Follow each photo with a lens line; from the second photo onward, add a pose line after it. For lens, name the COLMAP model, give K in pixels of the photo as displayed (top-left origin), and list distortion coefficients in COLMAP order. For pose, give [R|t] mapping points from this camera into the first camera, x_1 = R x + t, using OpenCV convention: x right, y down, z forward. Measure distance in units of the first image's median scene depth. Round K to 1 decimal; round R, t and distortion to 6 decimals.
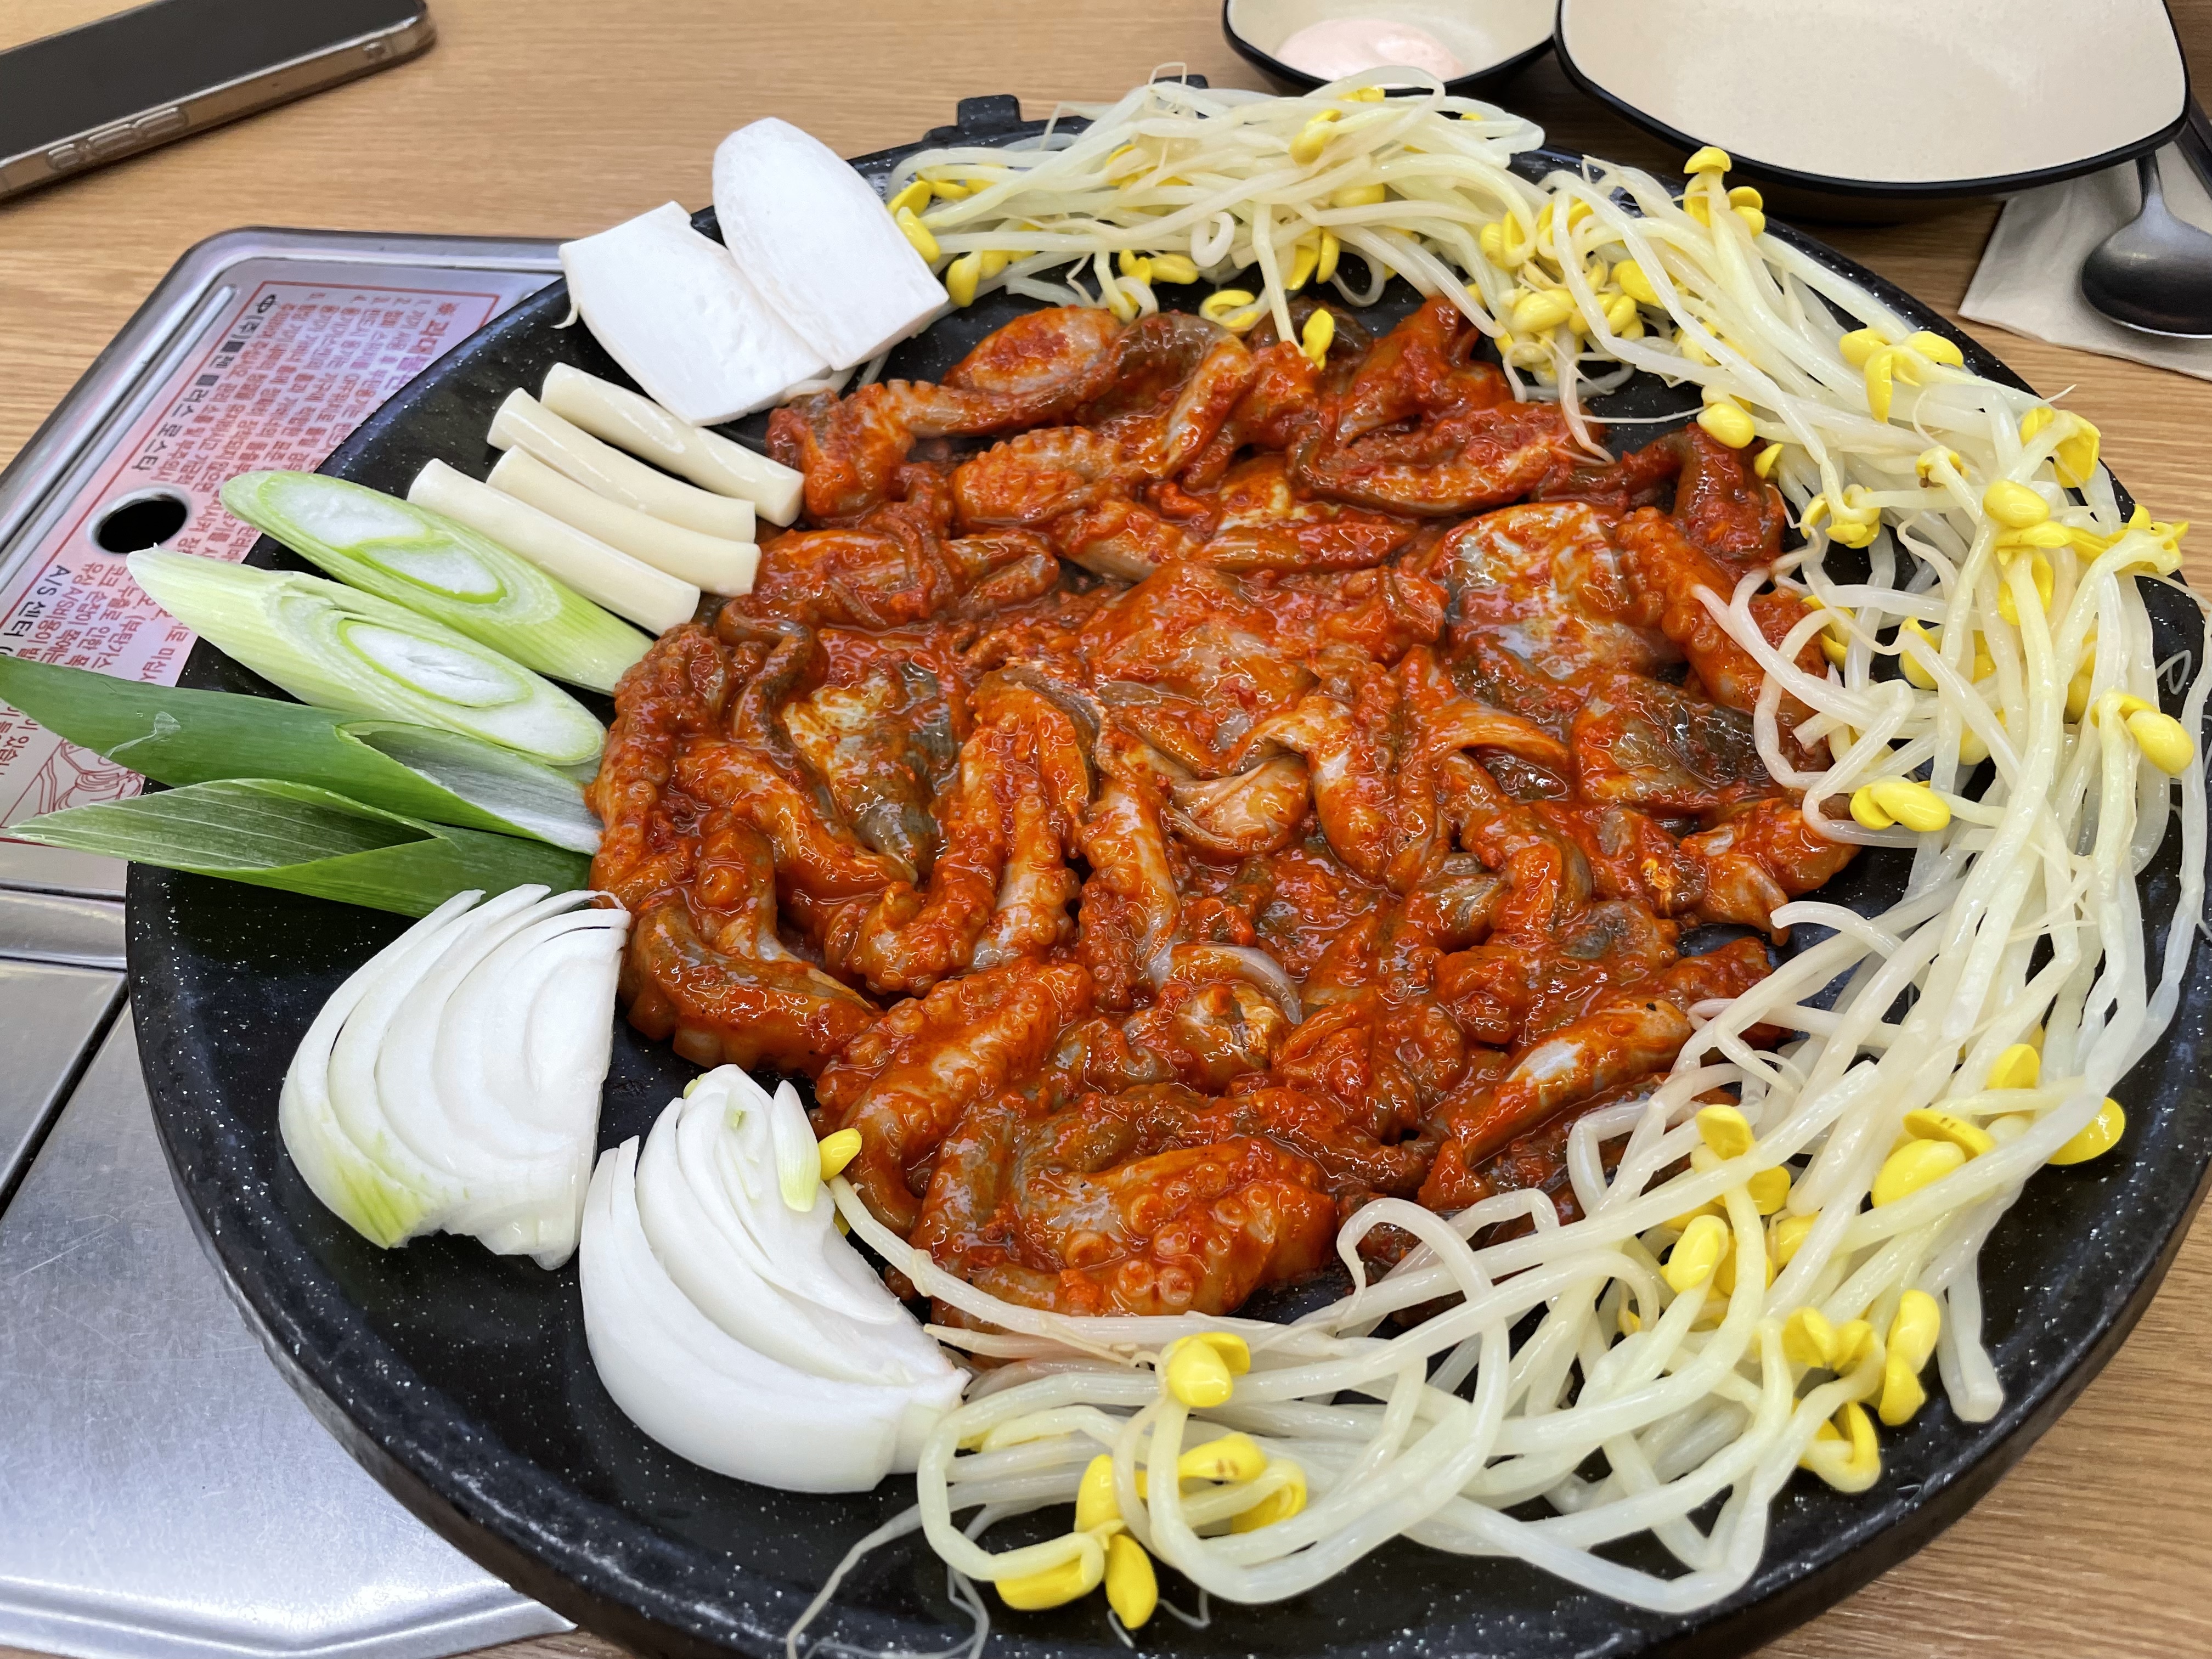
lens RADIAL K [[1638.2, 0, 1106.0], [0, 1638.2, 829.5], [0, 0, 1]] dist [0.075857, -0.125769]
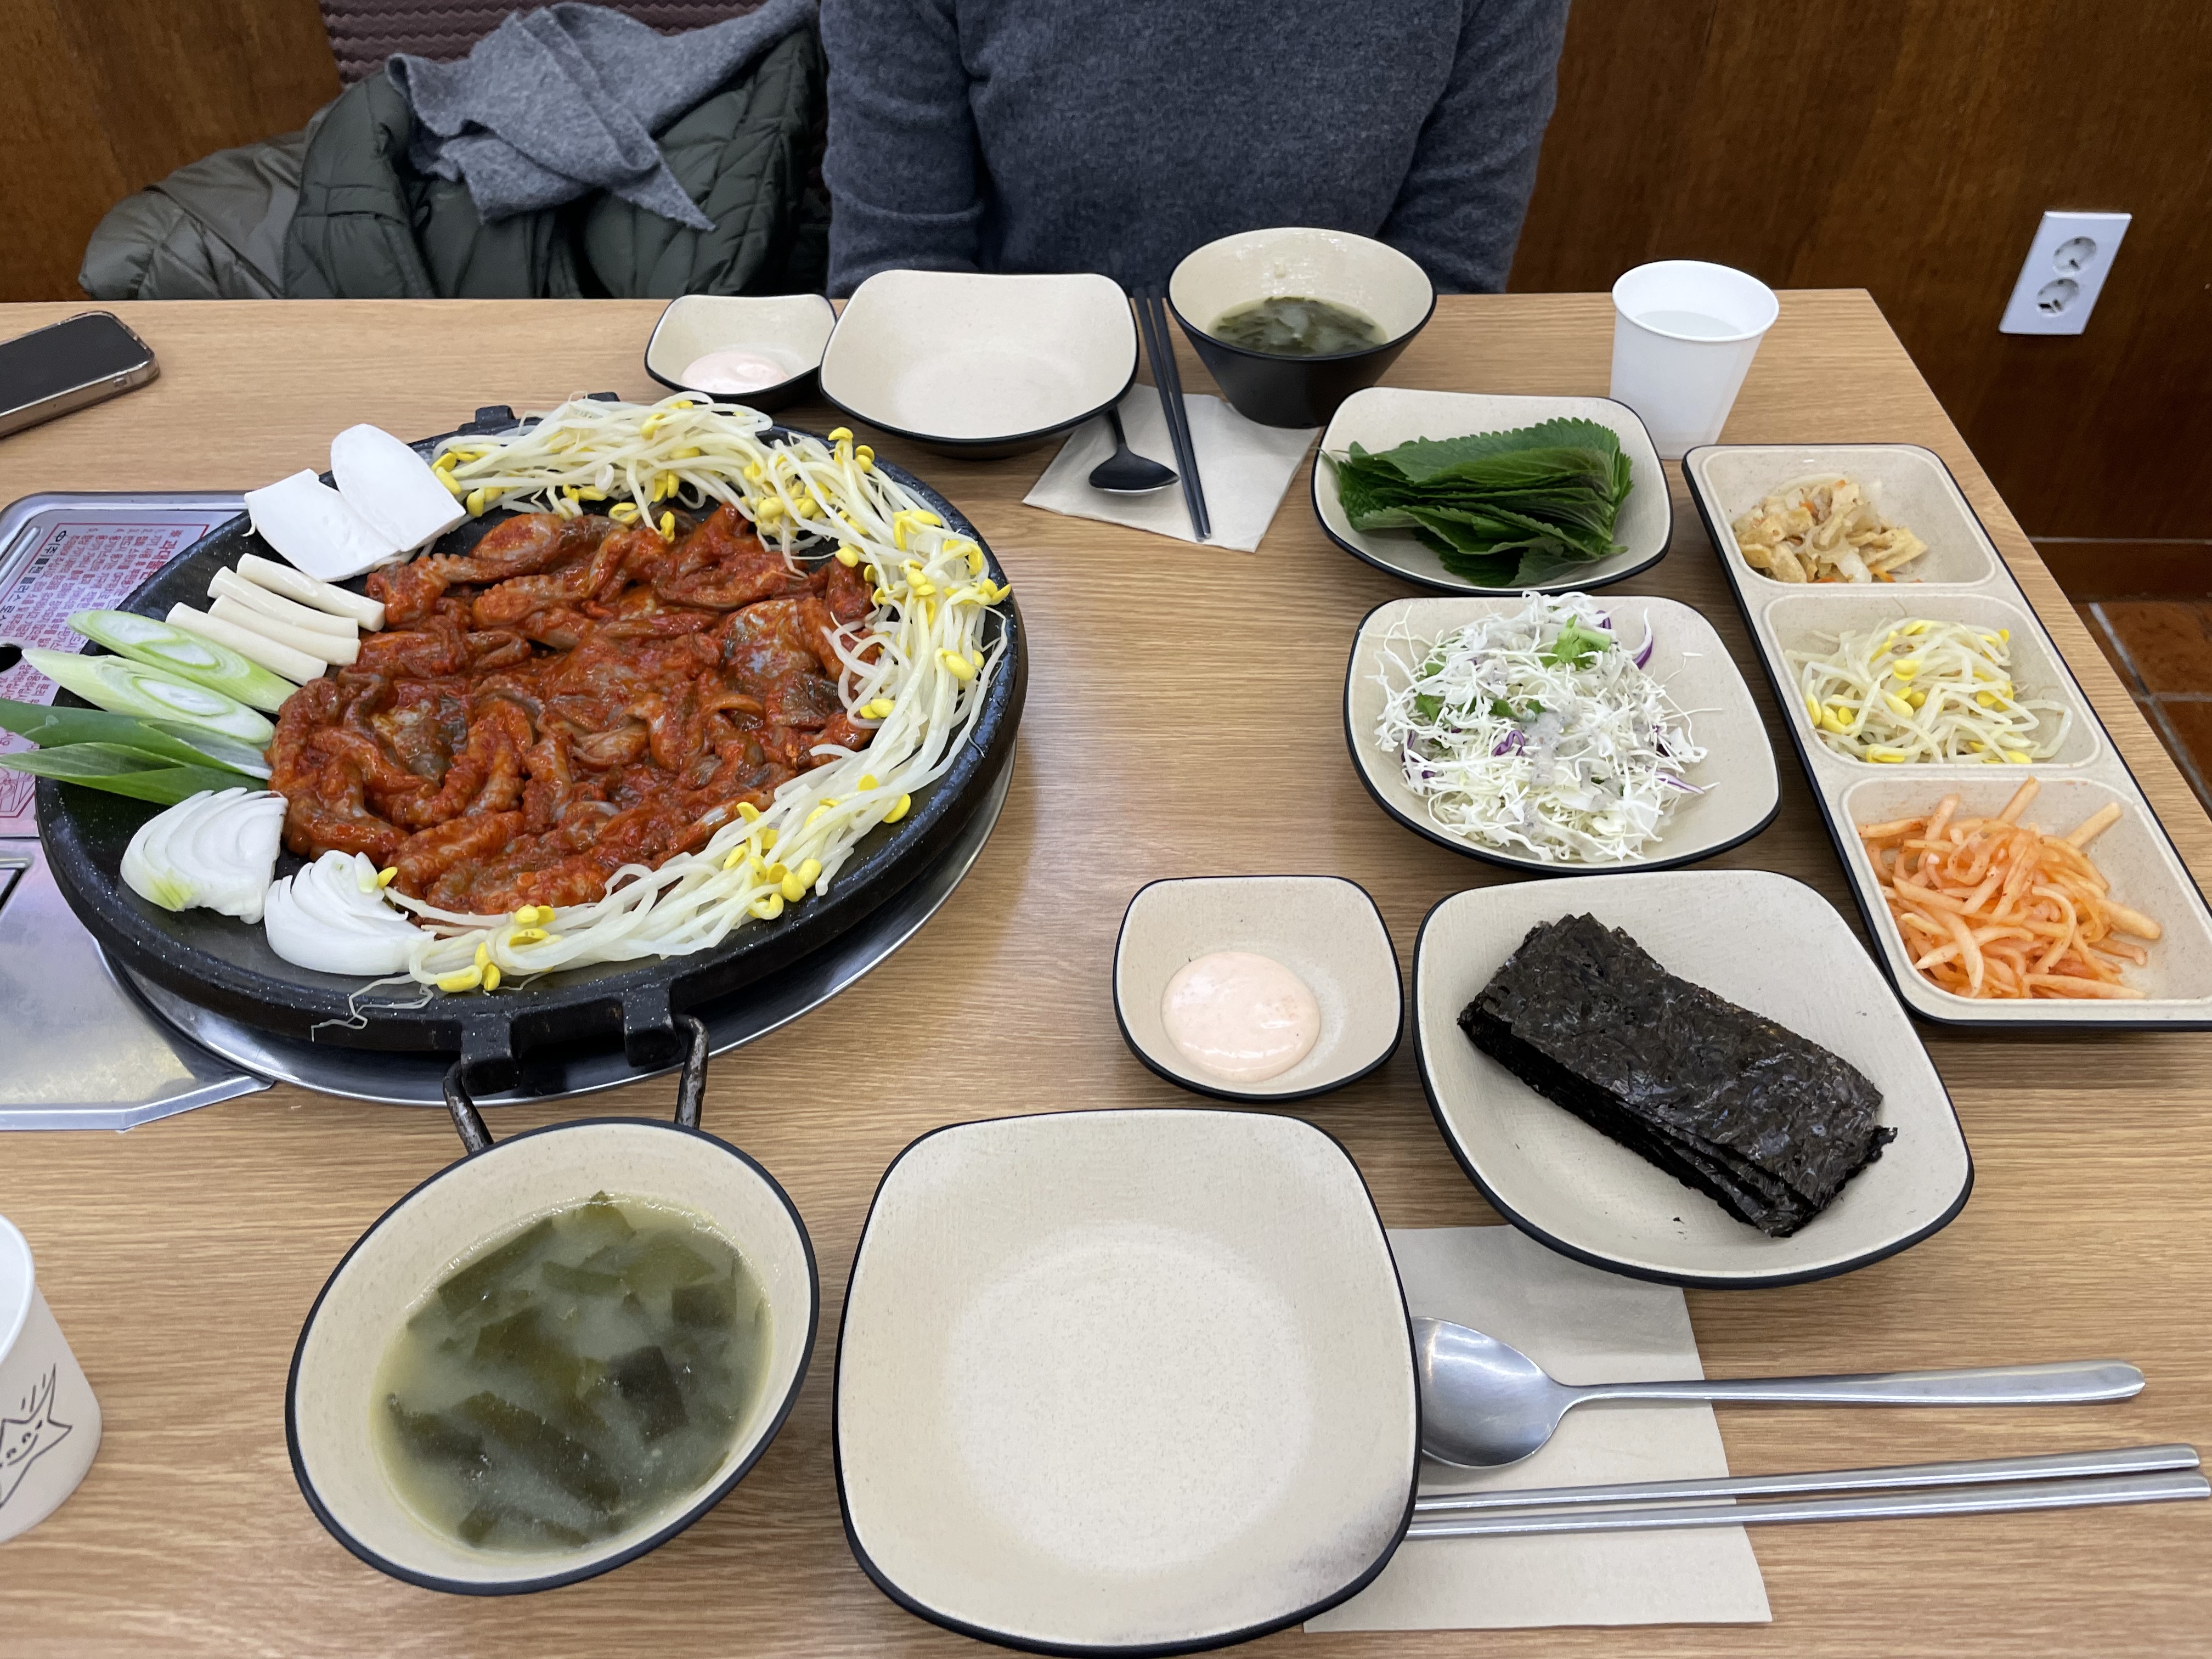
lens RADIAL K [[1638.2, 0, 1106.0], [0, 1638.2, 829.5], [0, 0, 1]] dist [0.075857, -0.125769]
pose [[0.985390, -0.070636, 0.154972, 0.327346], [0.089822, 0.988640, -0.120509, 0.351954], [-0.144699, 0.132668, 0.980541, -0.972523]]
